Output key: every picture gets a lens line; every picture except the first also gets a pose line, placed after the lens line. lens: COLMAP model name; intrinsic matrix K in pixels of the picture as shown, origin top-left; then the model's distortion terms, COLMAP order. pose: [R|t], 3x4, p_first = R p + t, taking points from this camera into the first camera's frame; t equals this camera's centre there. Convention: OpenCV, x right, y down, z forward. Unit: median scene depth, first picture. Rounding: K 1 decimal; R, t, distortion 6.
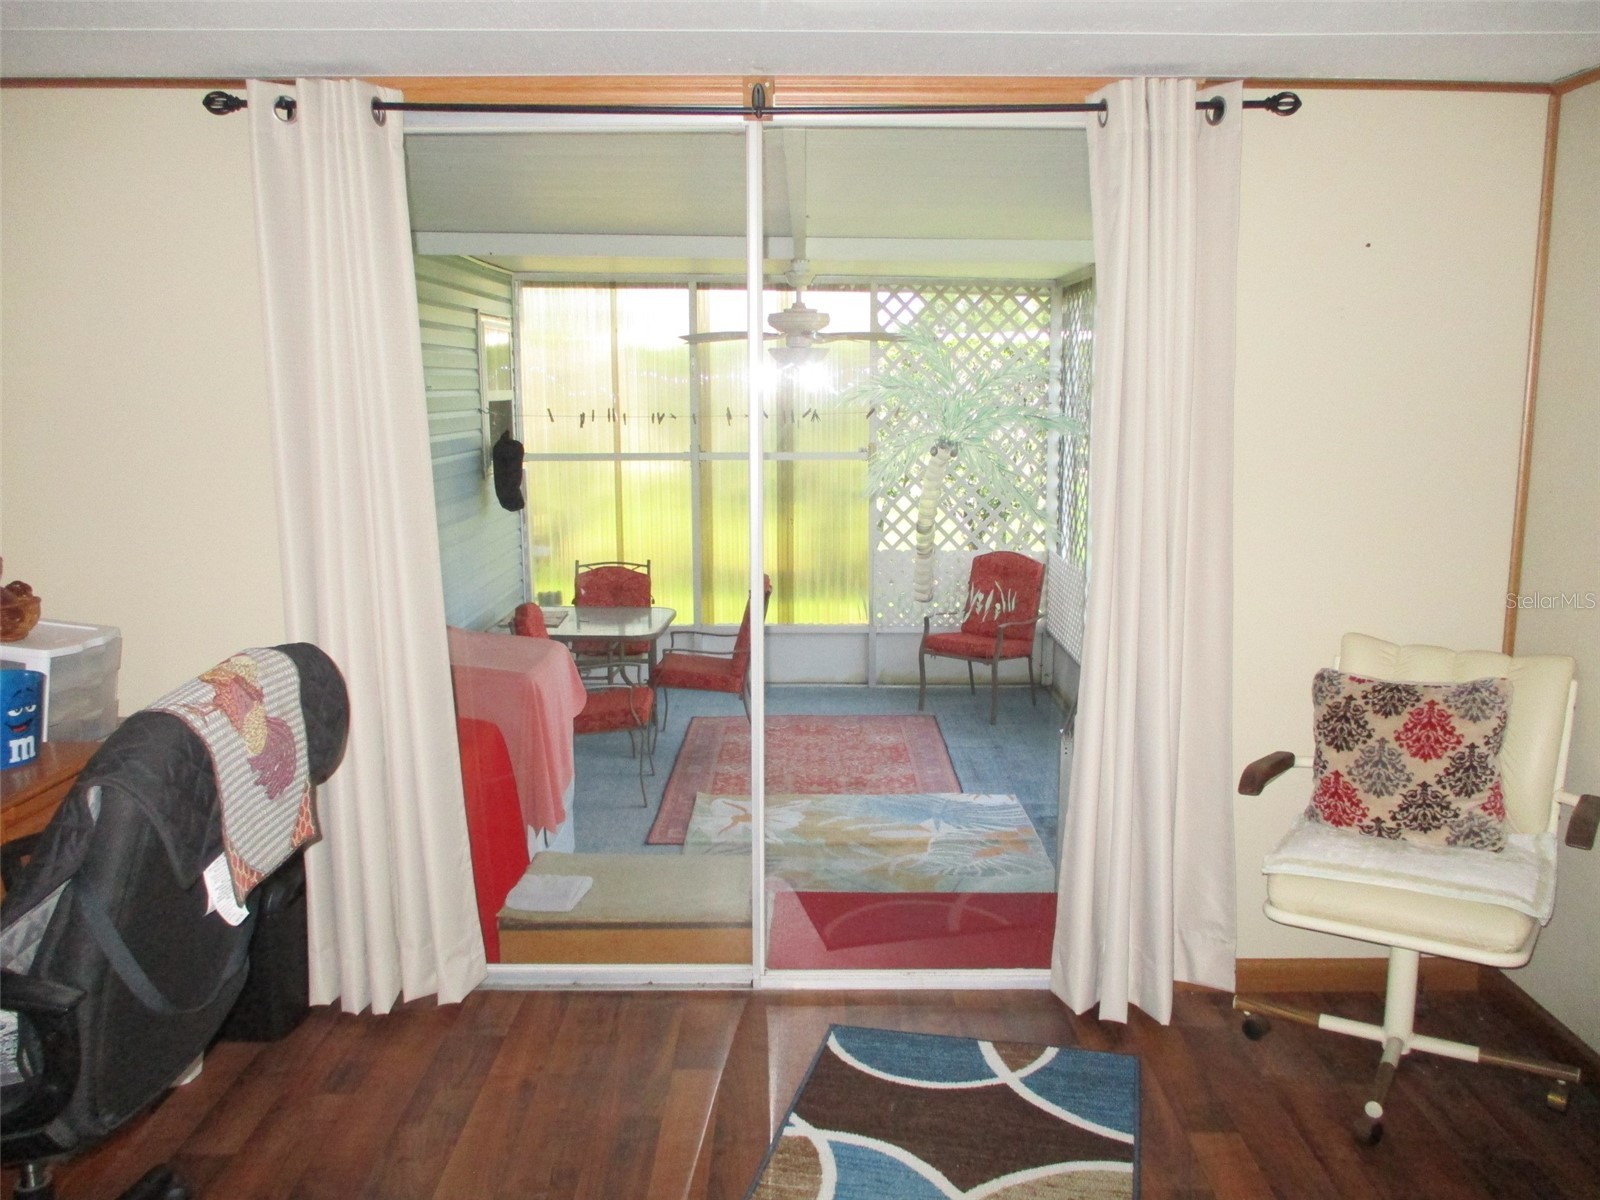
lens RADIAL K [[1339.7, 0, 804.7], [0, 1339.7, 590.2], [0, 0, 1]] dist [-0.039221, 0.020571]
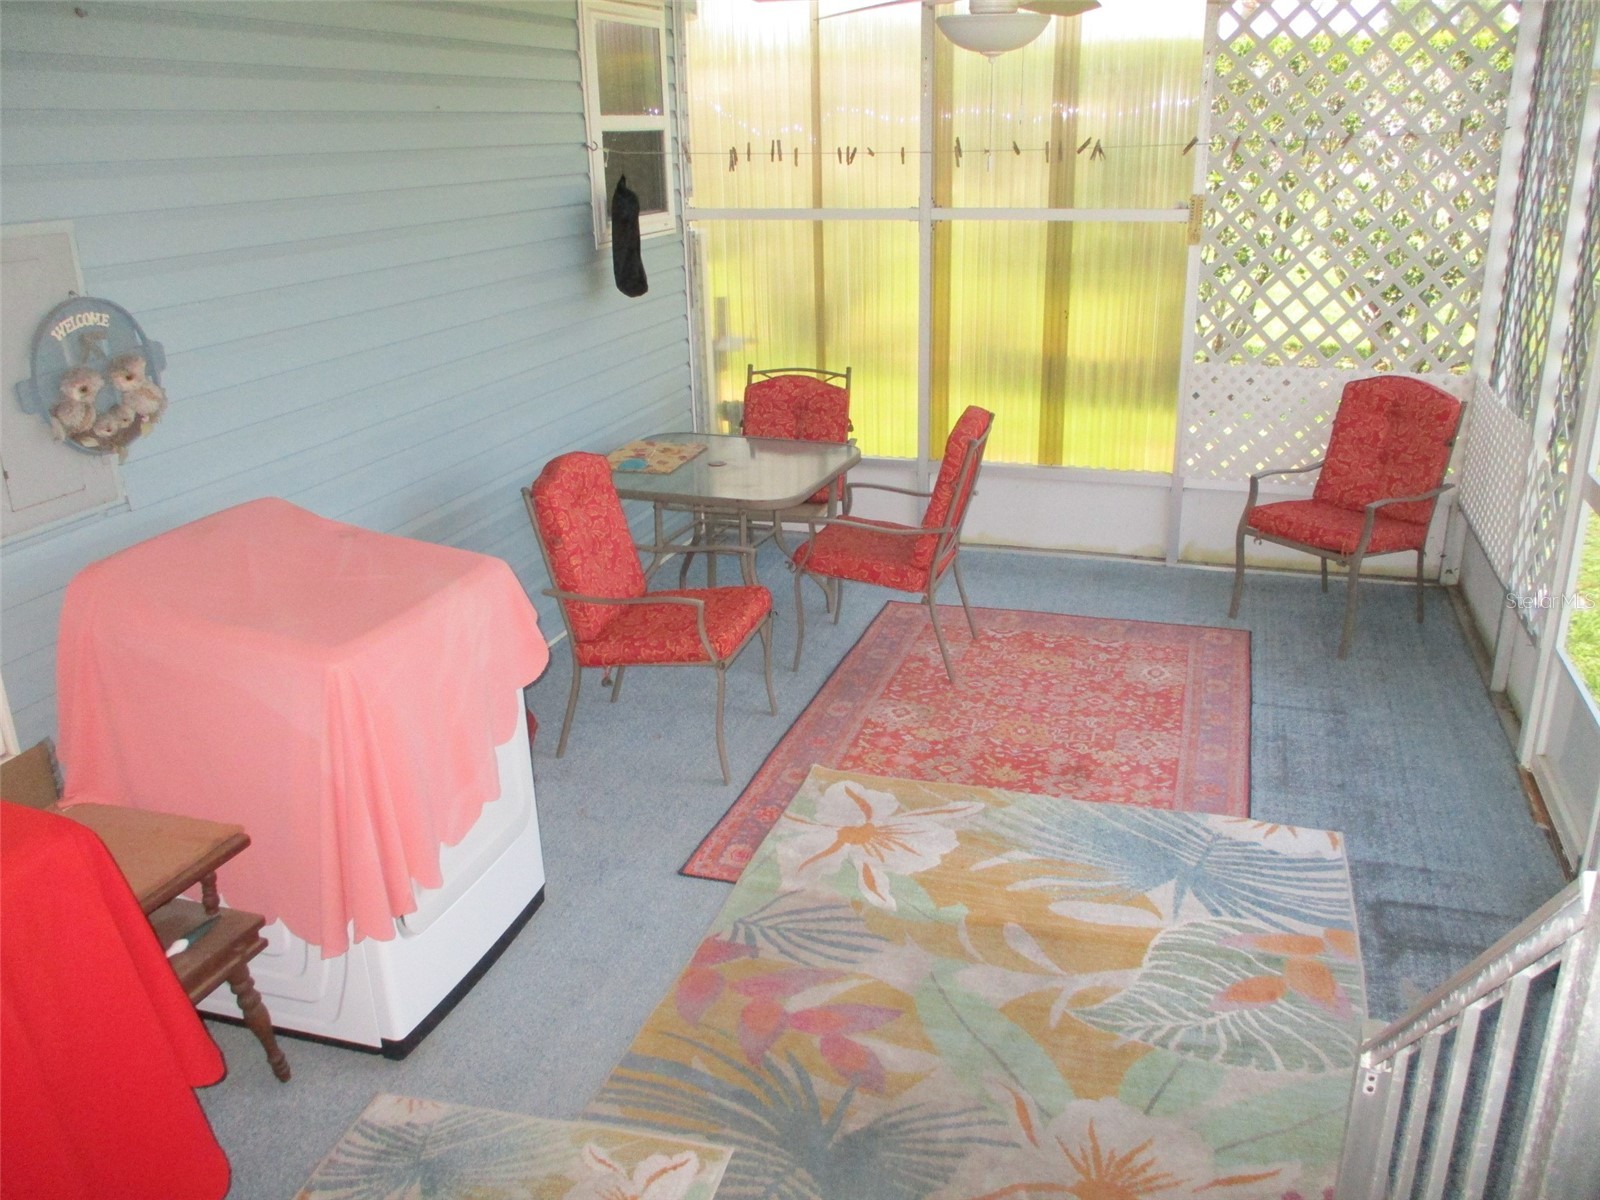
lens RADIAL K [[1339.7, 0, 804.4], [0, 1339.7, 598.8], [0, 0, 1]] dist [-0.039221, 0.020571]
pose [[0.955206, 0.086289, -0.283084, 0.078154], [-0.031171, 0.980563, 0.193713, -0.043755], [0.294297, -0.176212, 0.939329, 0.359273]]
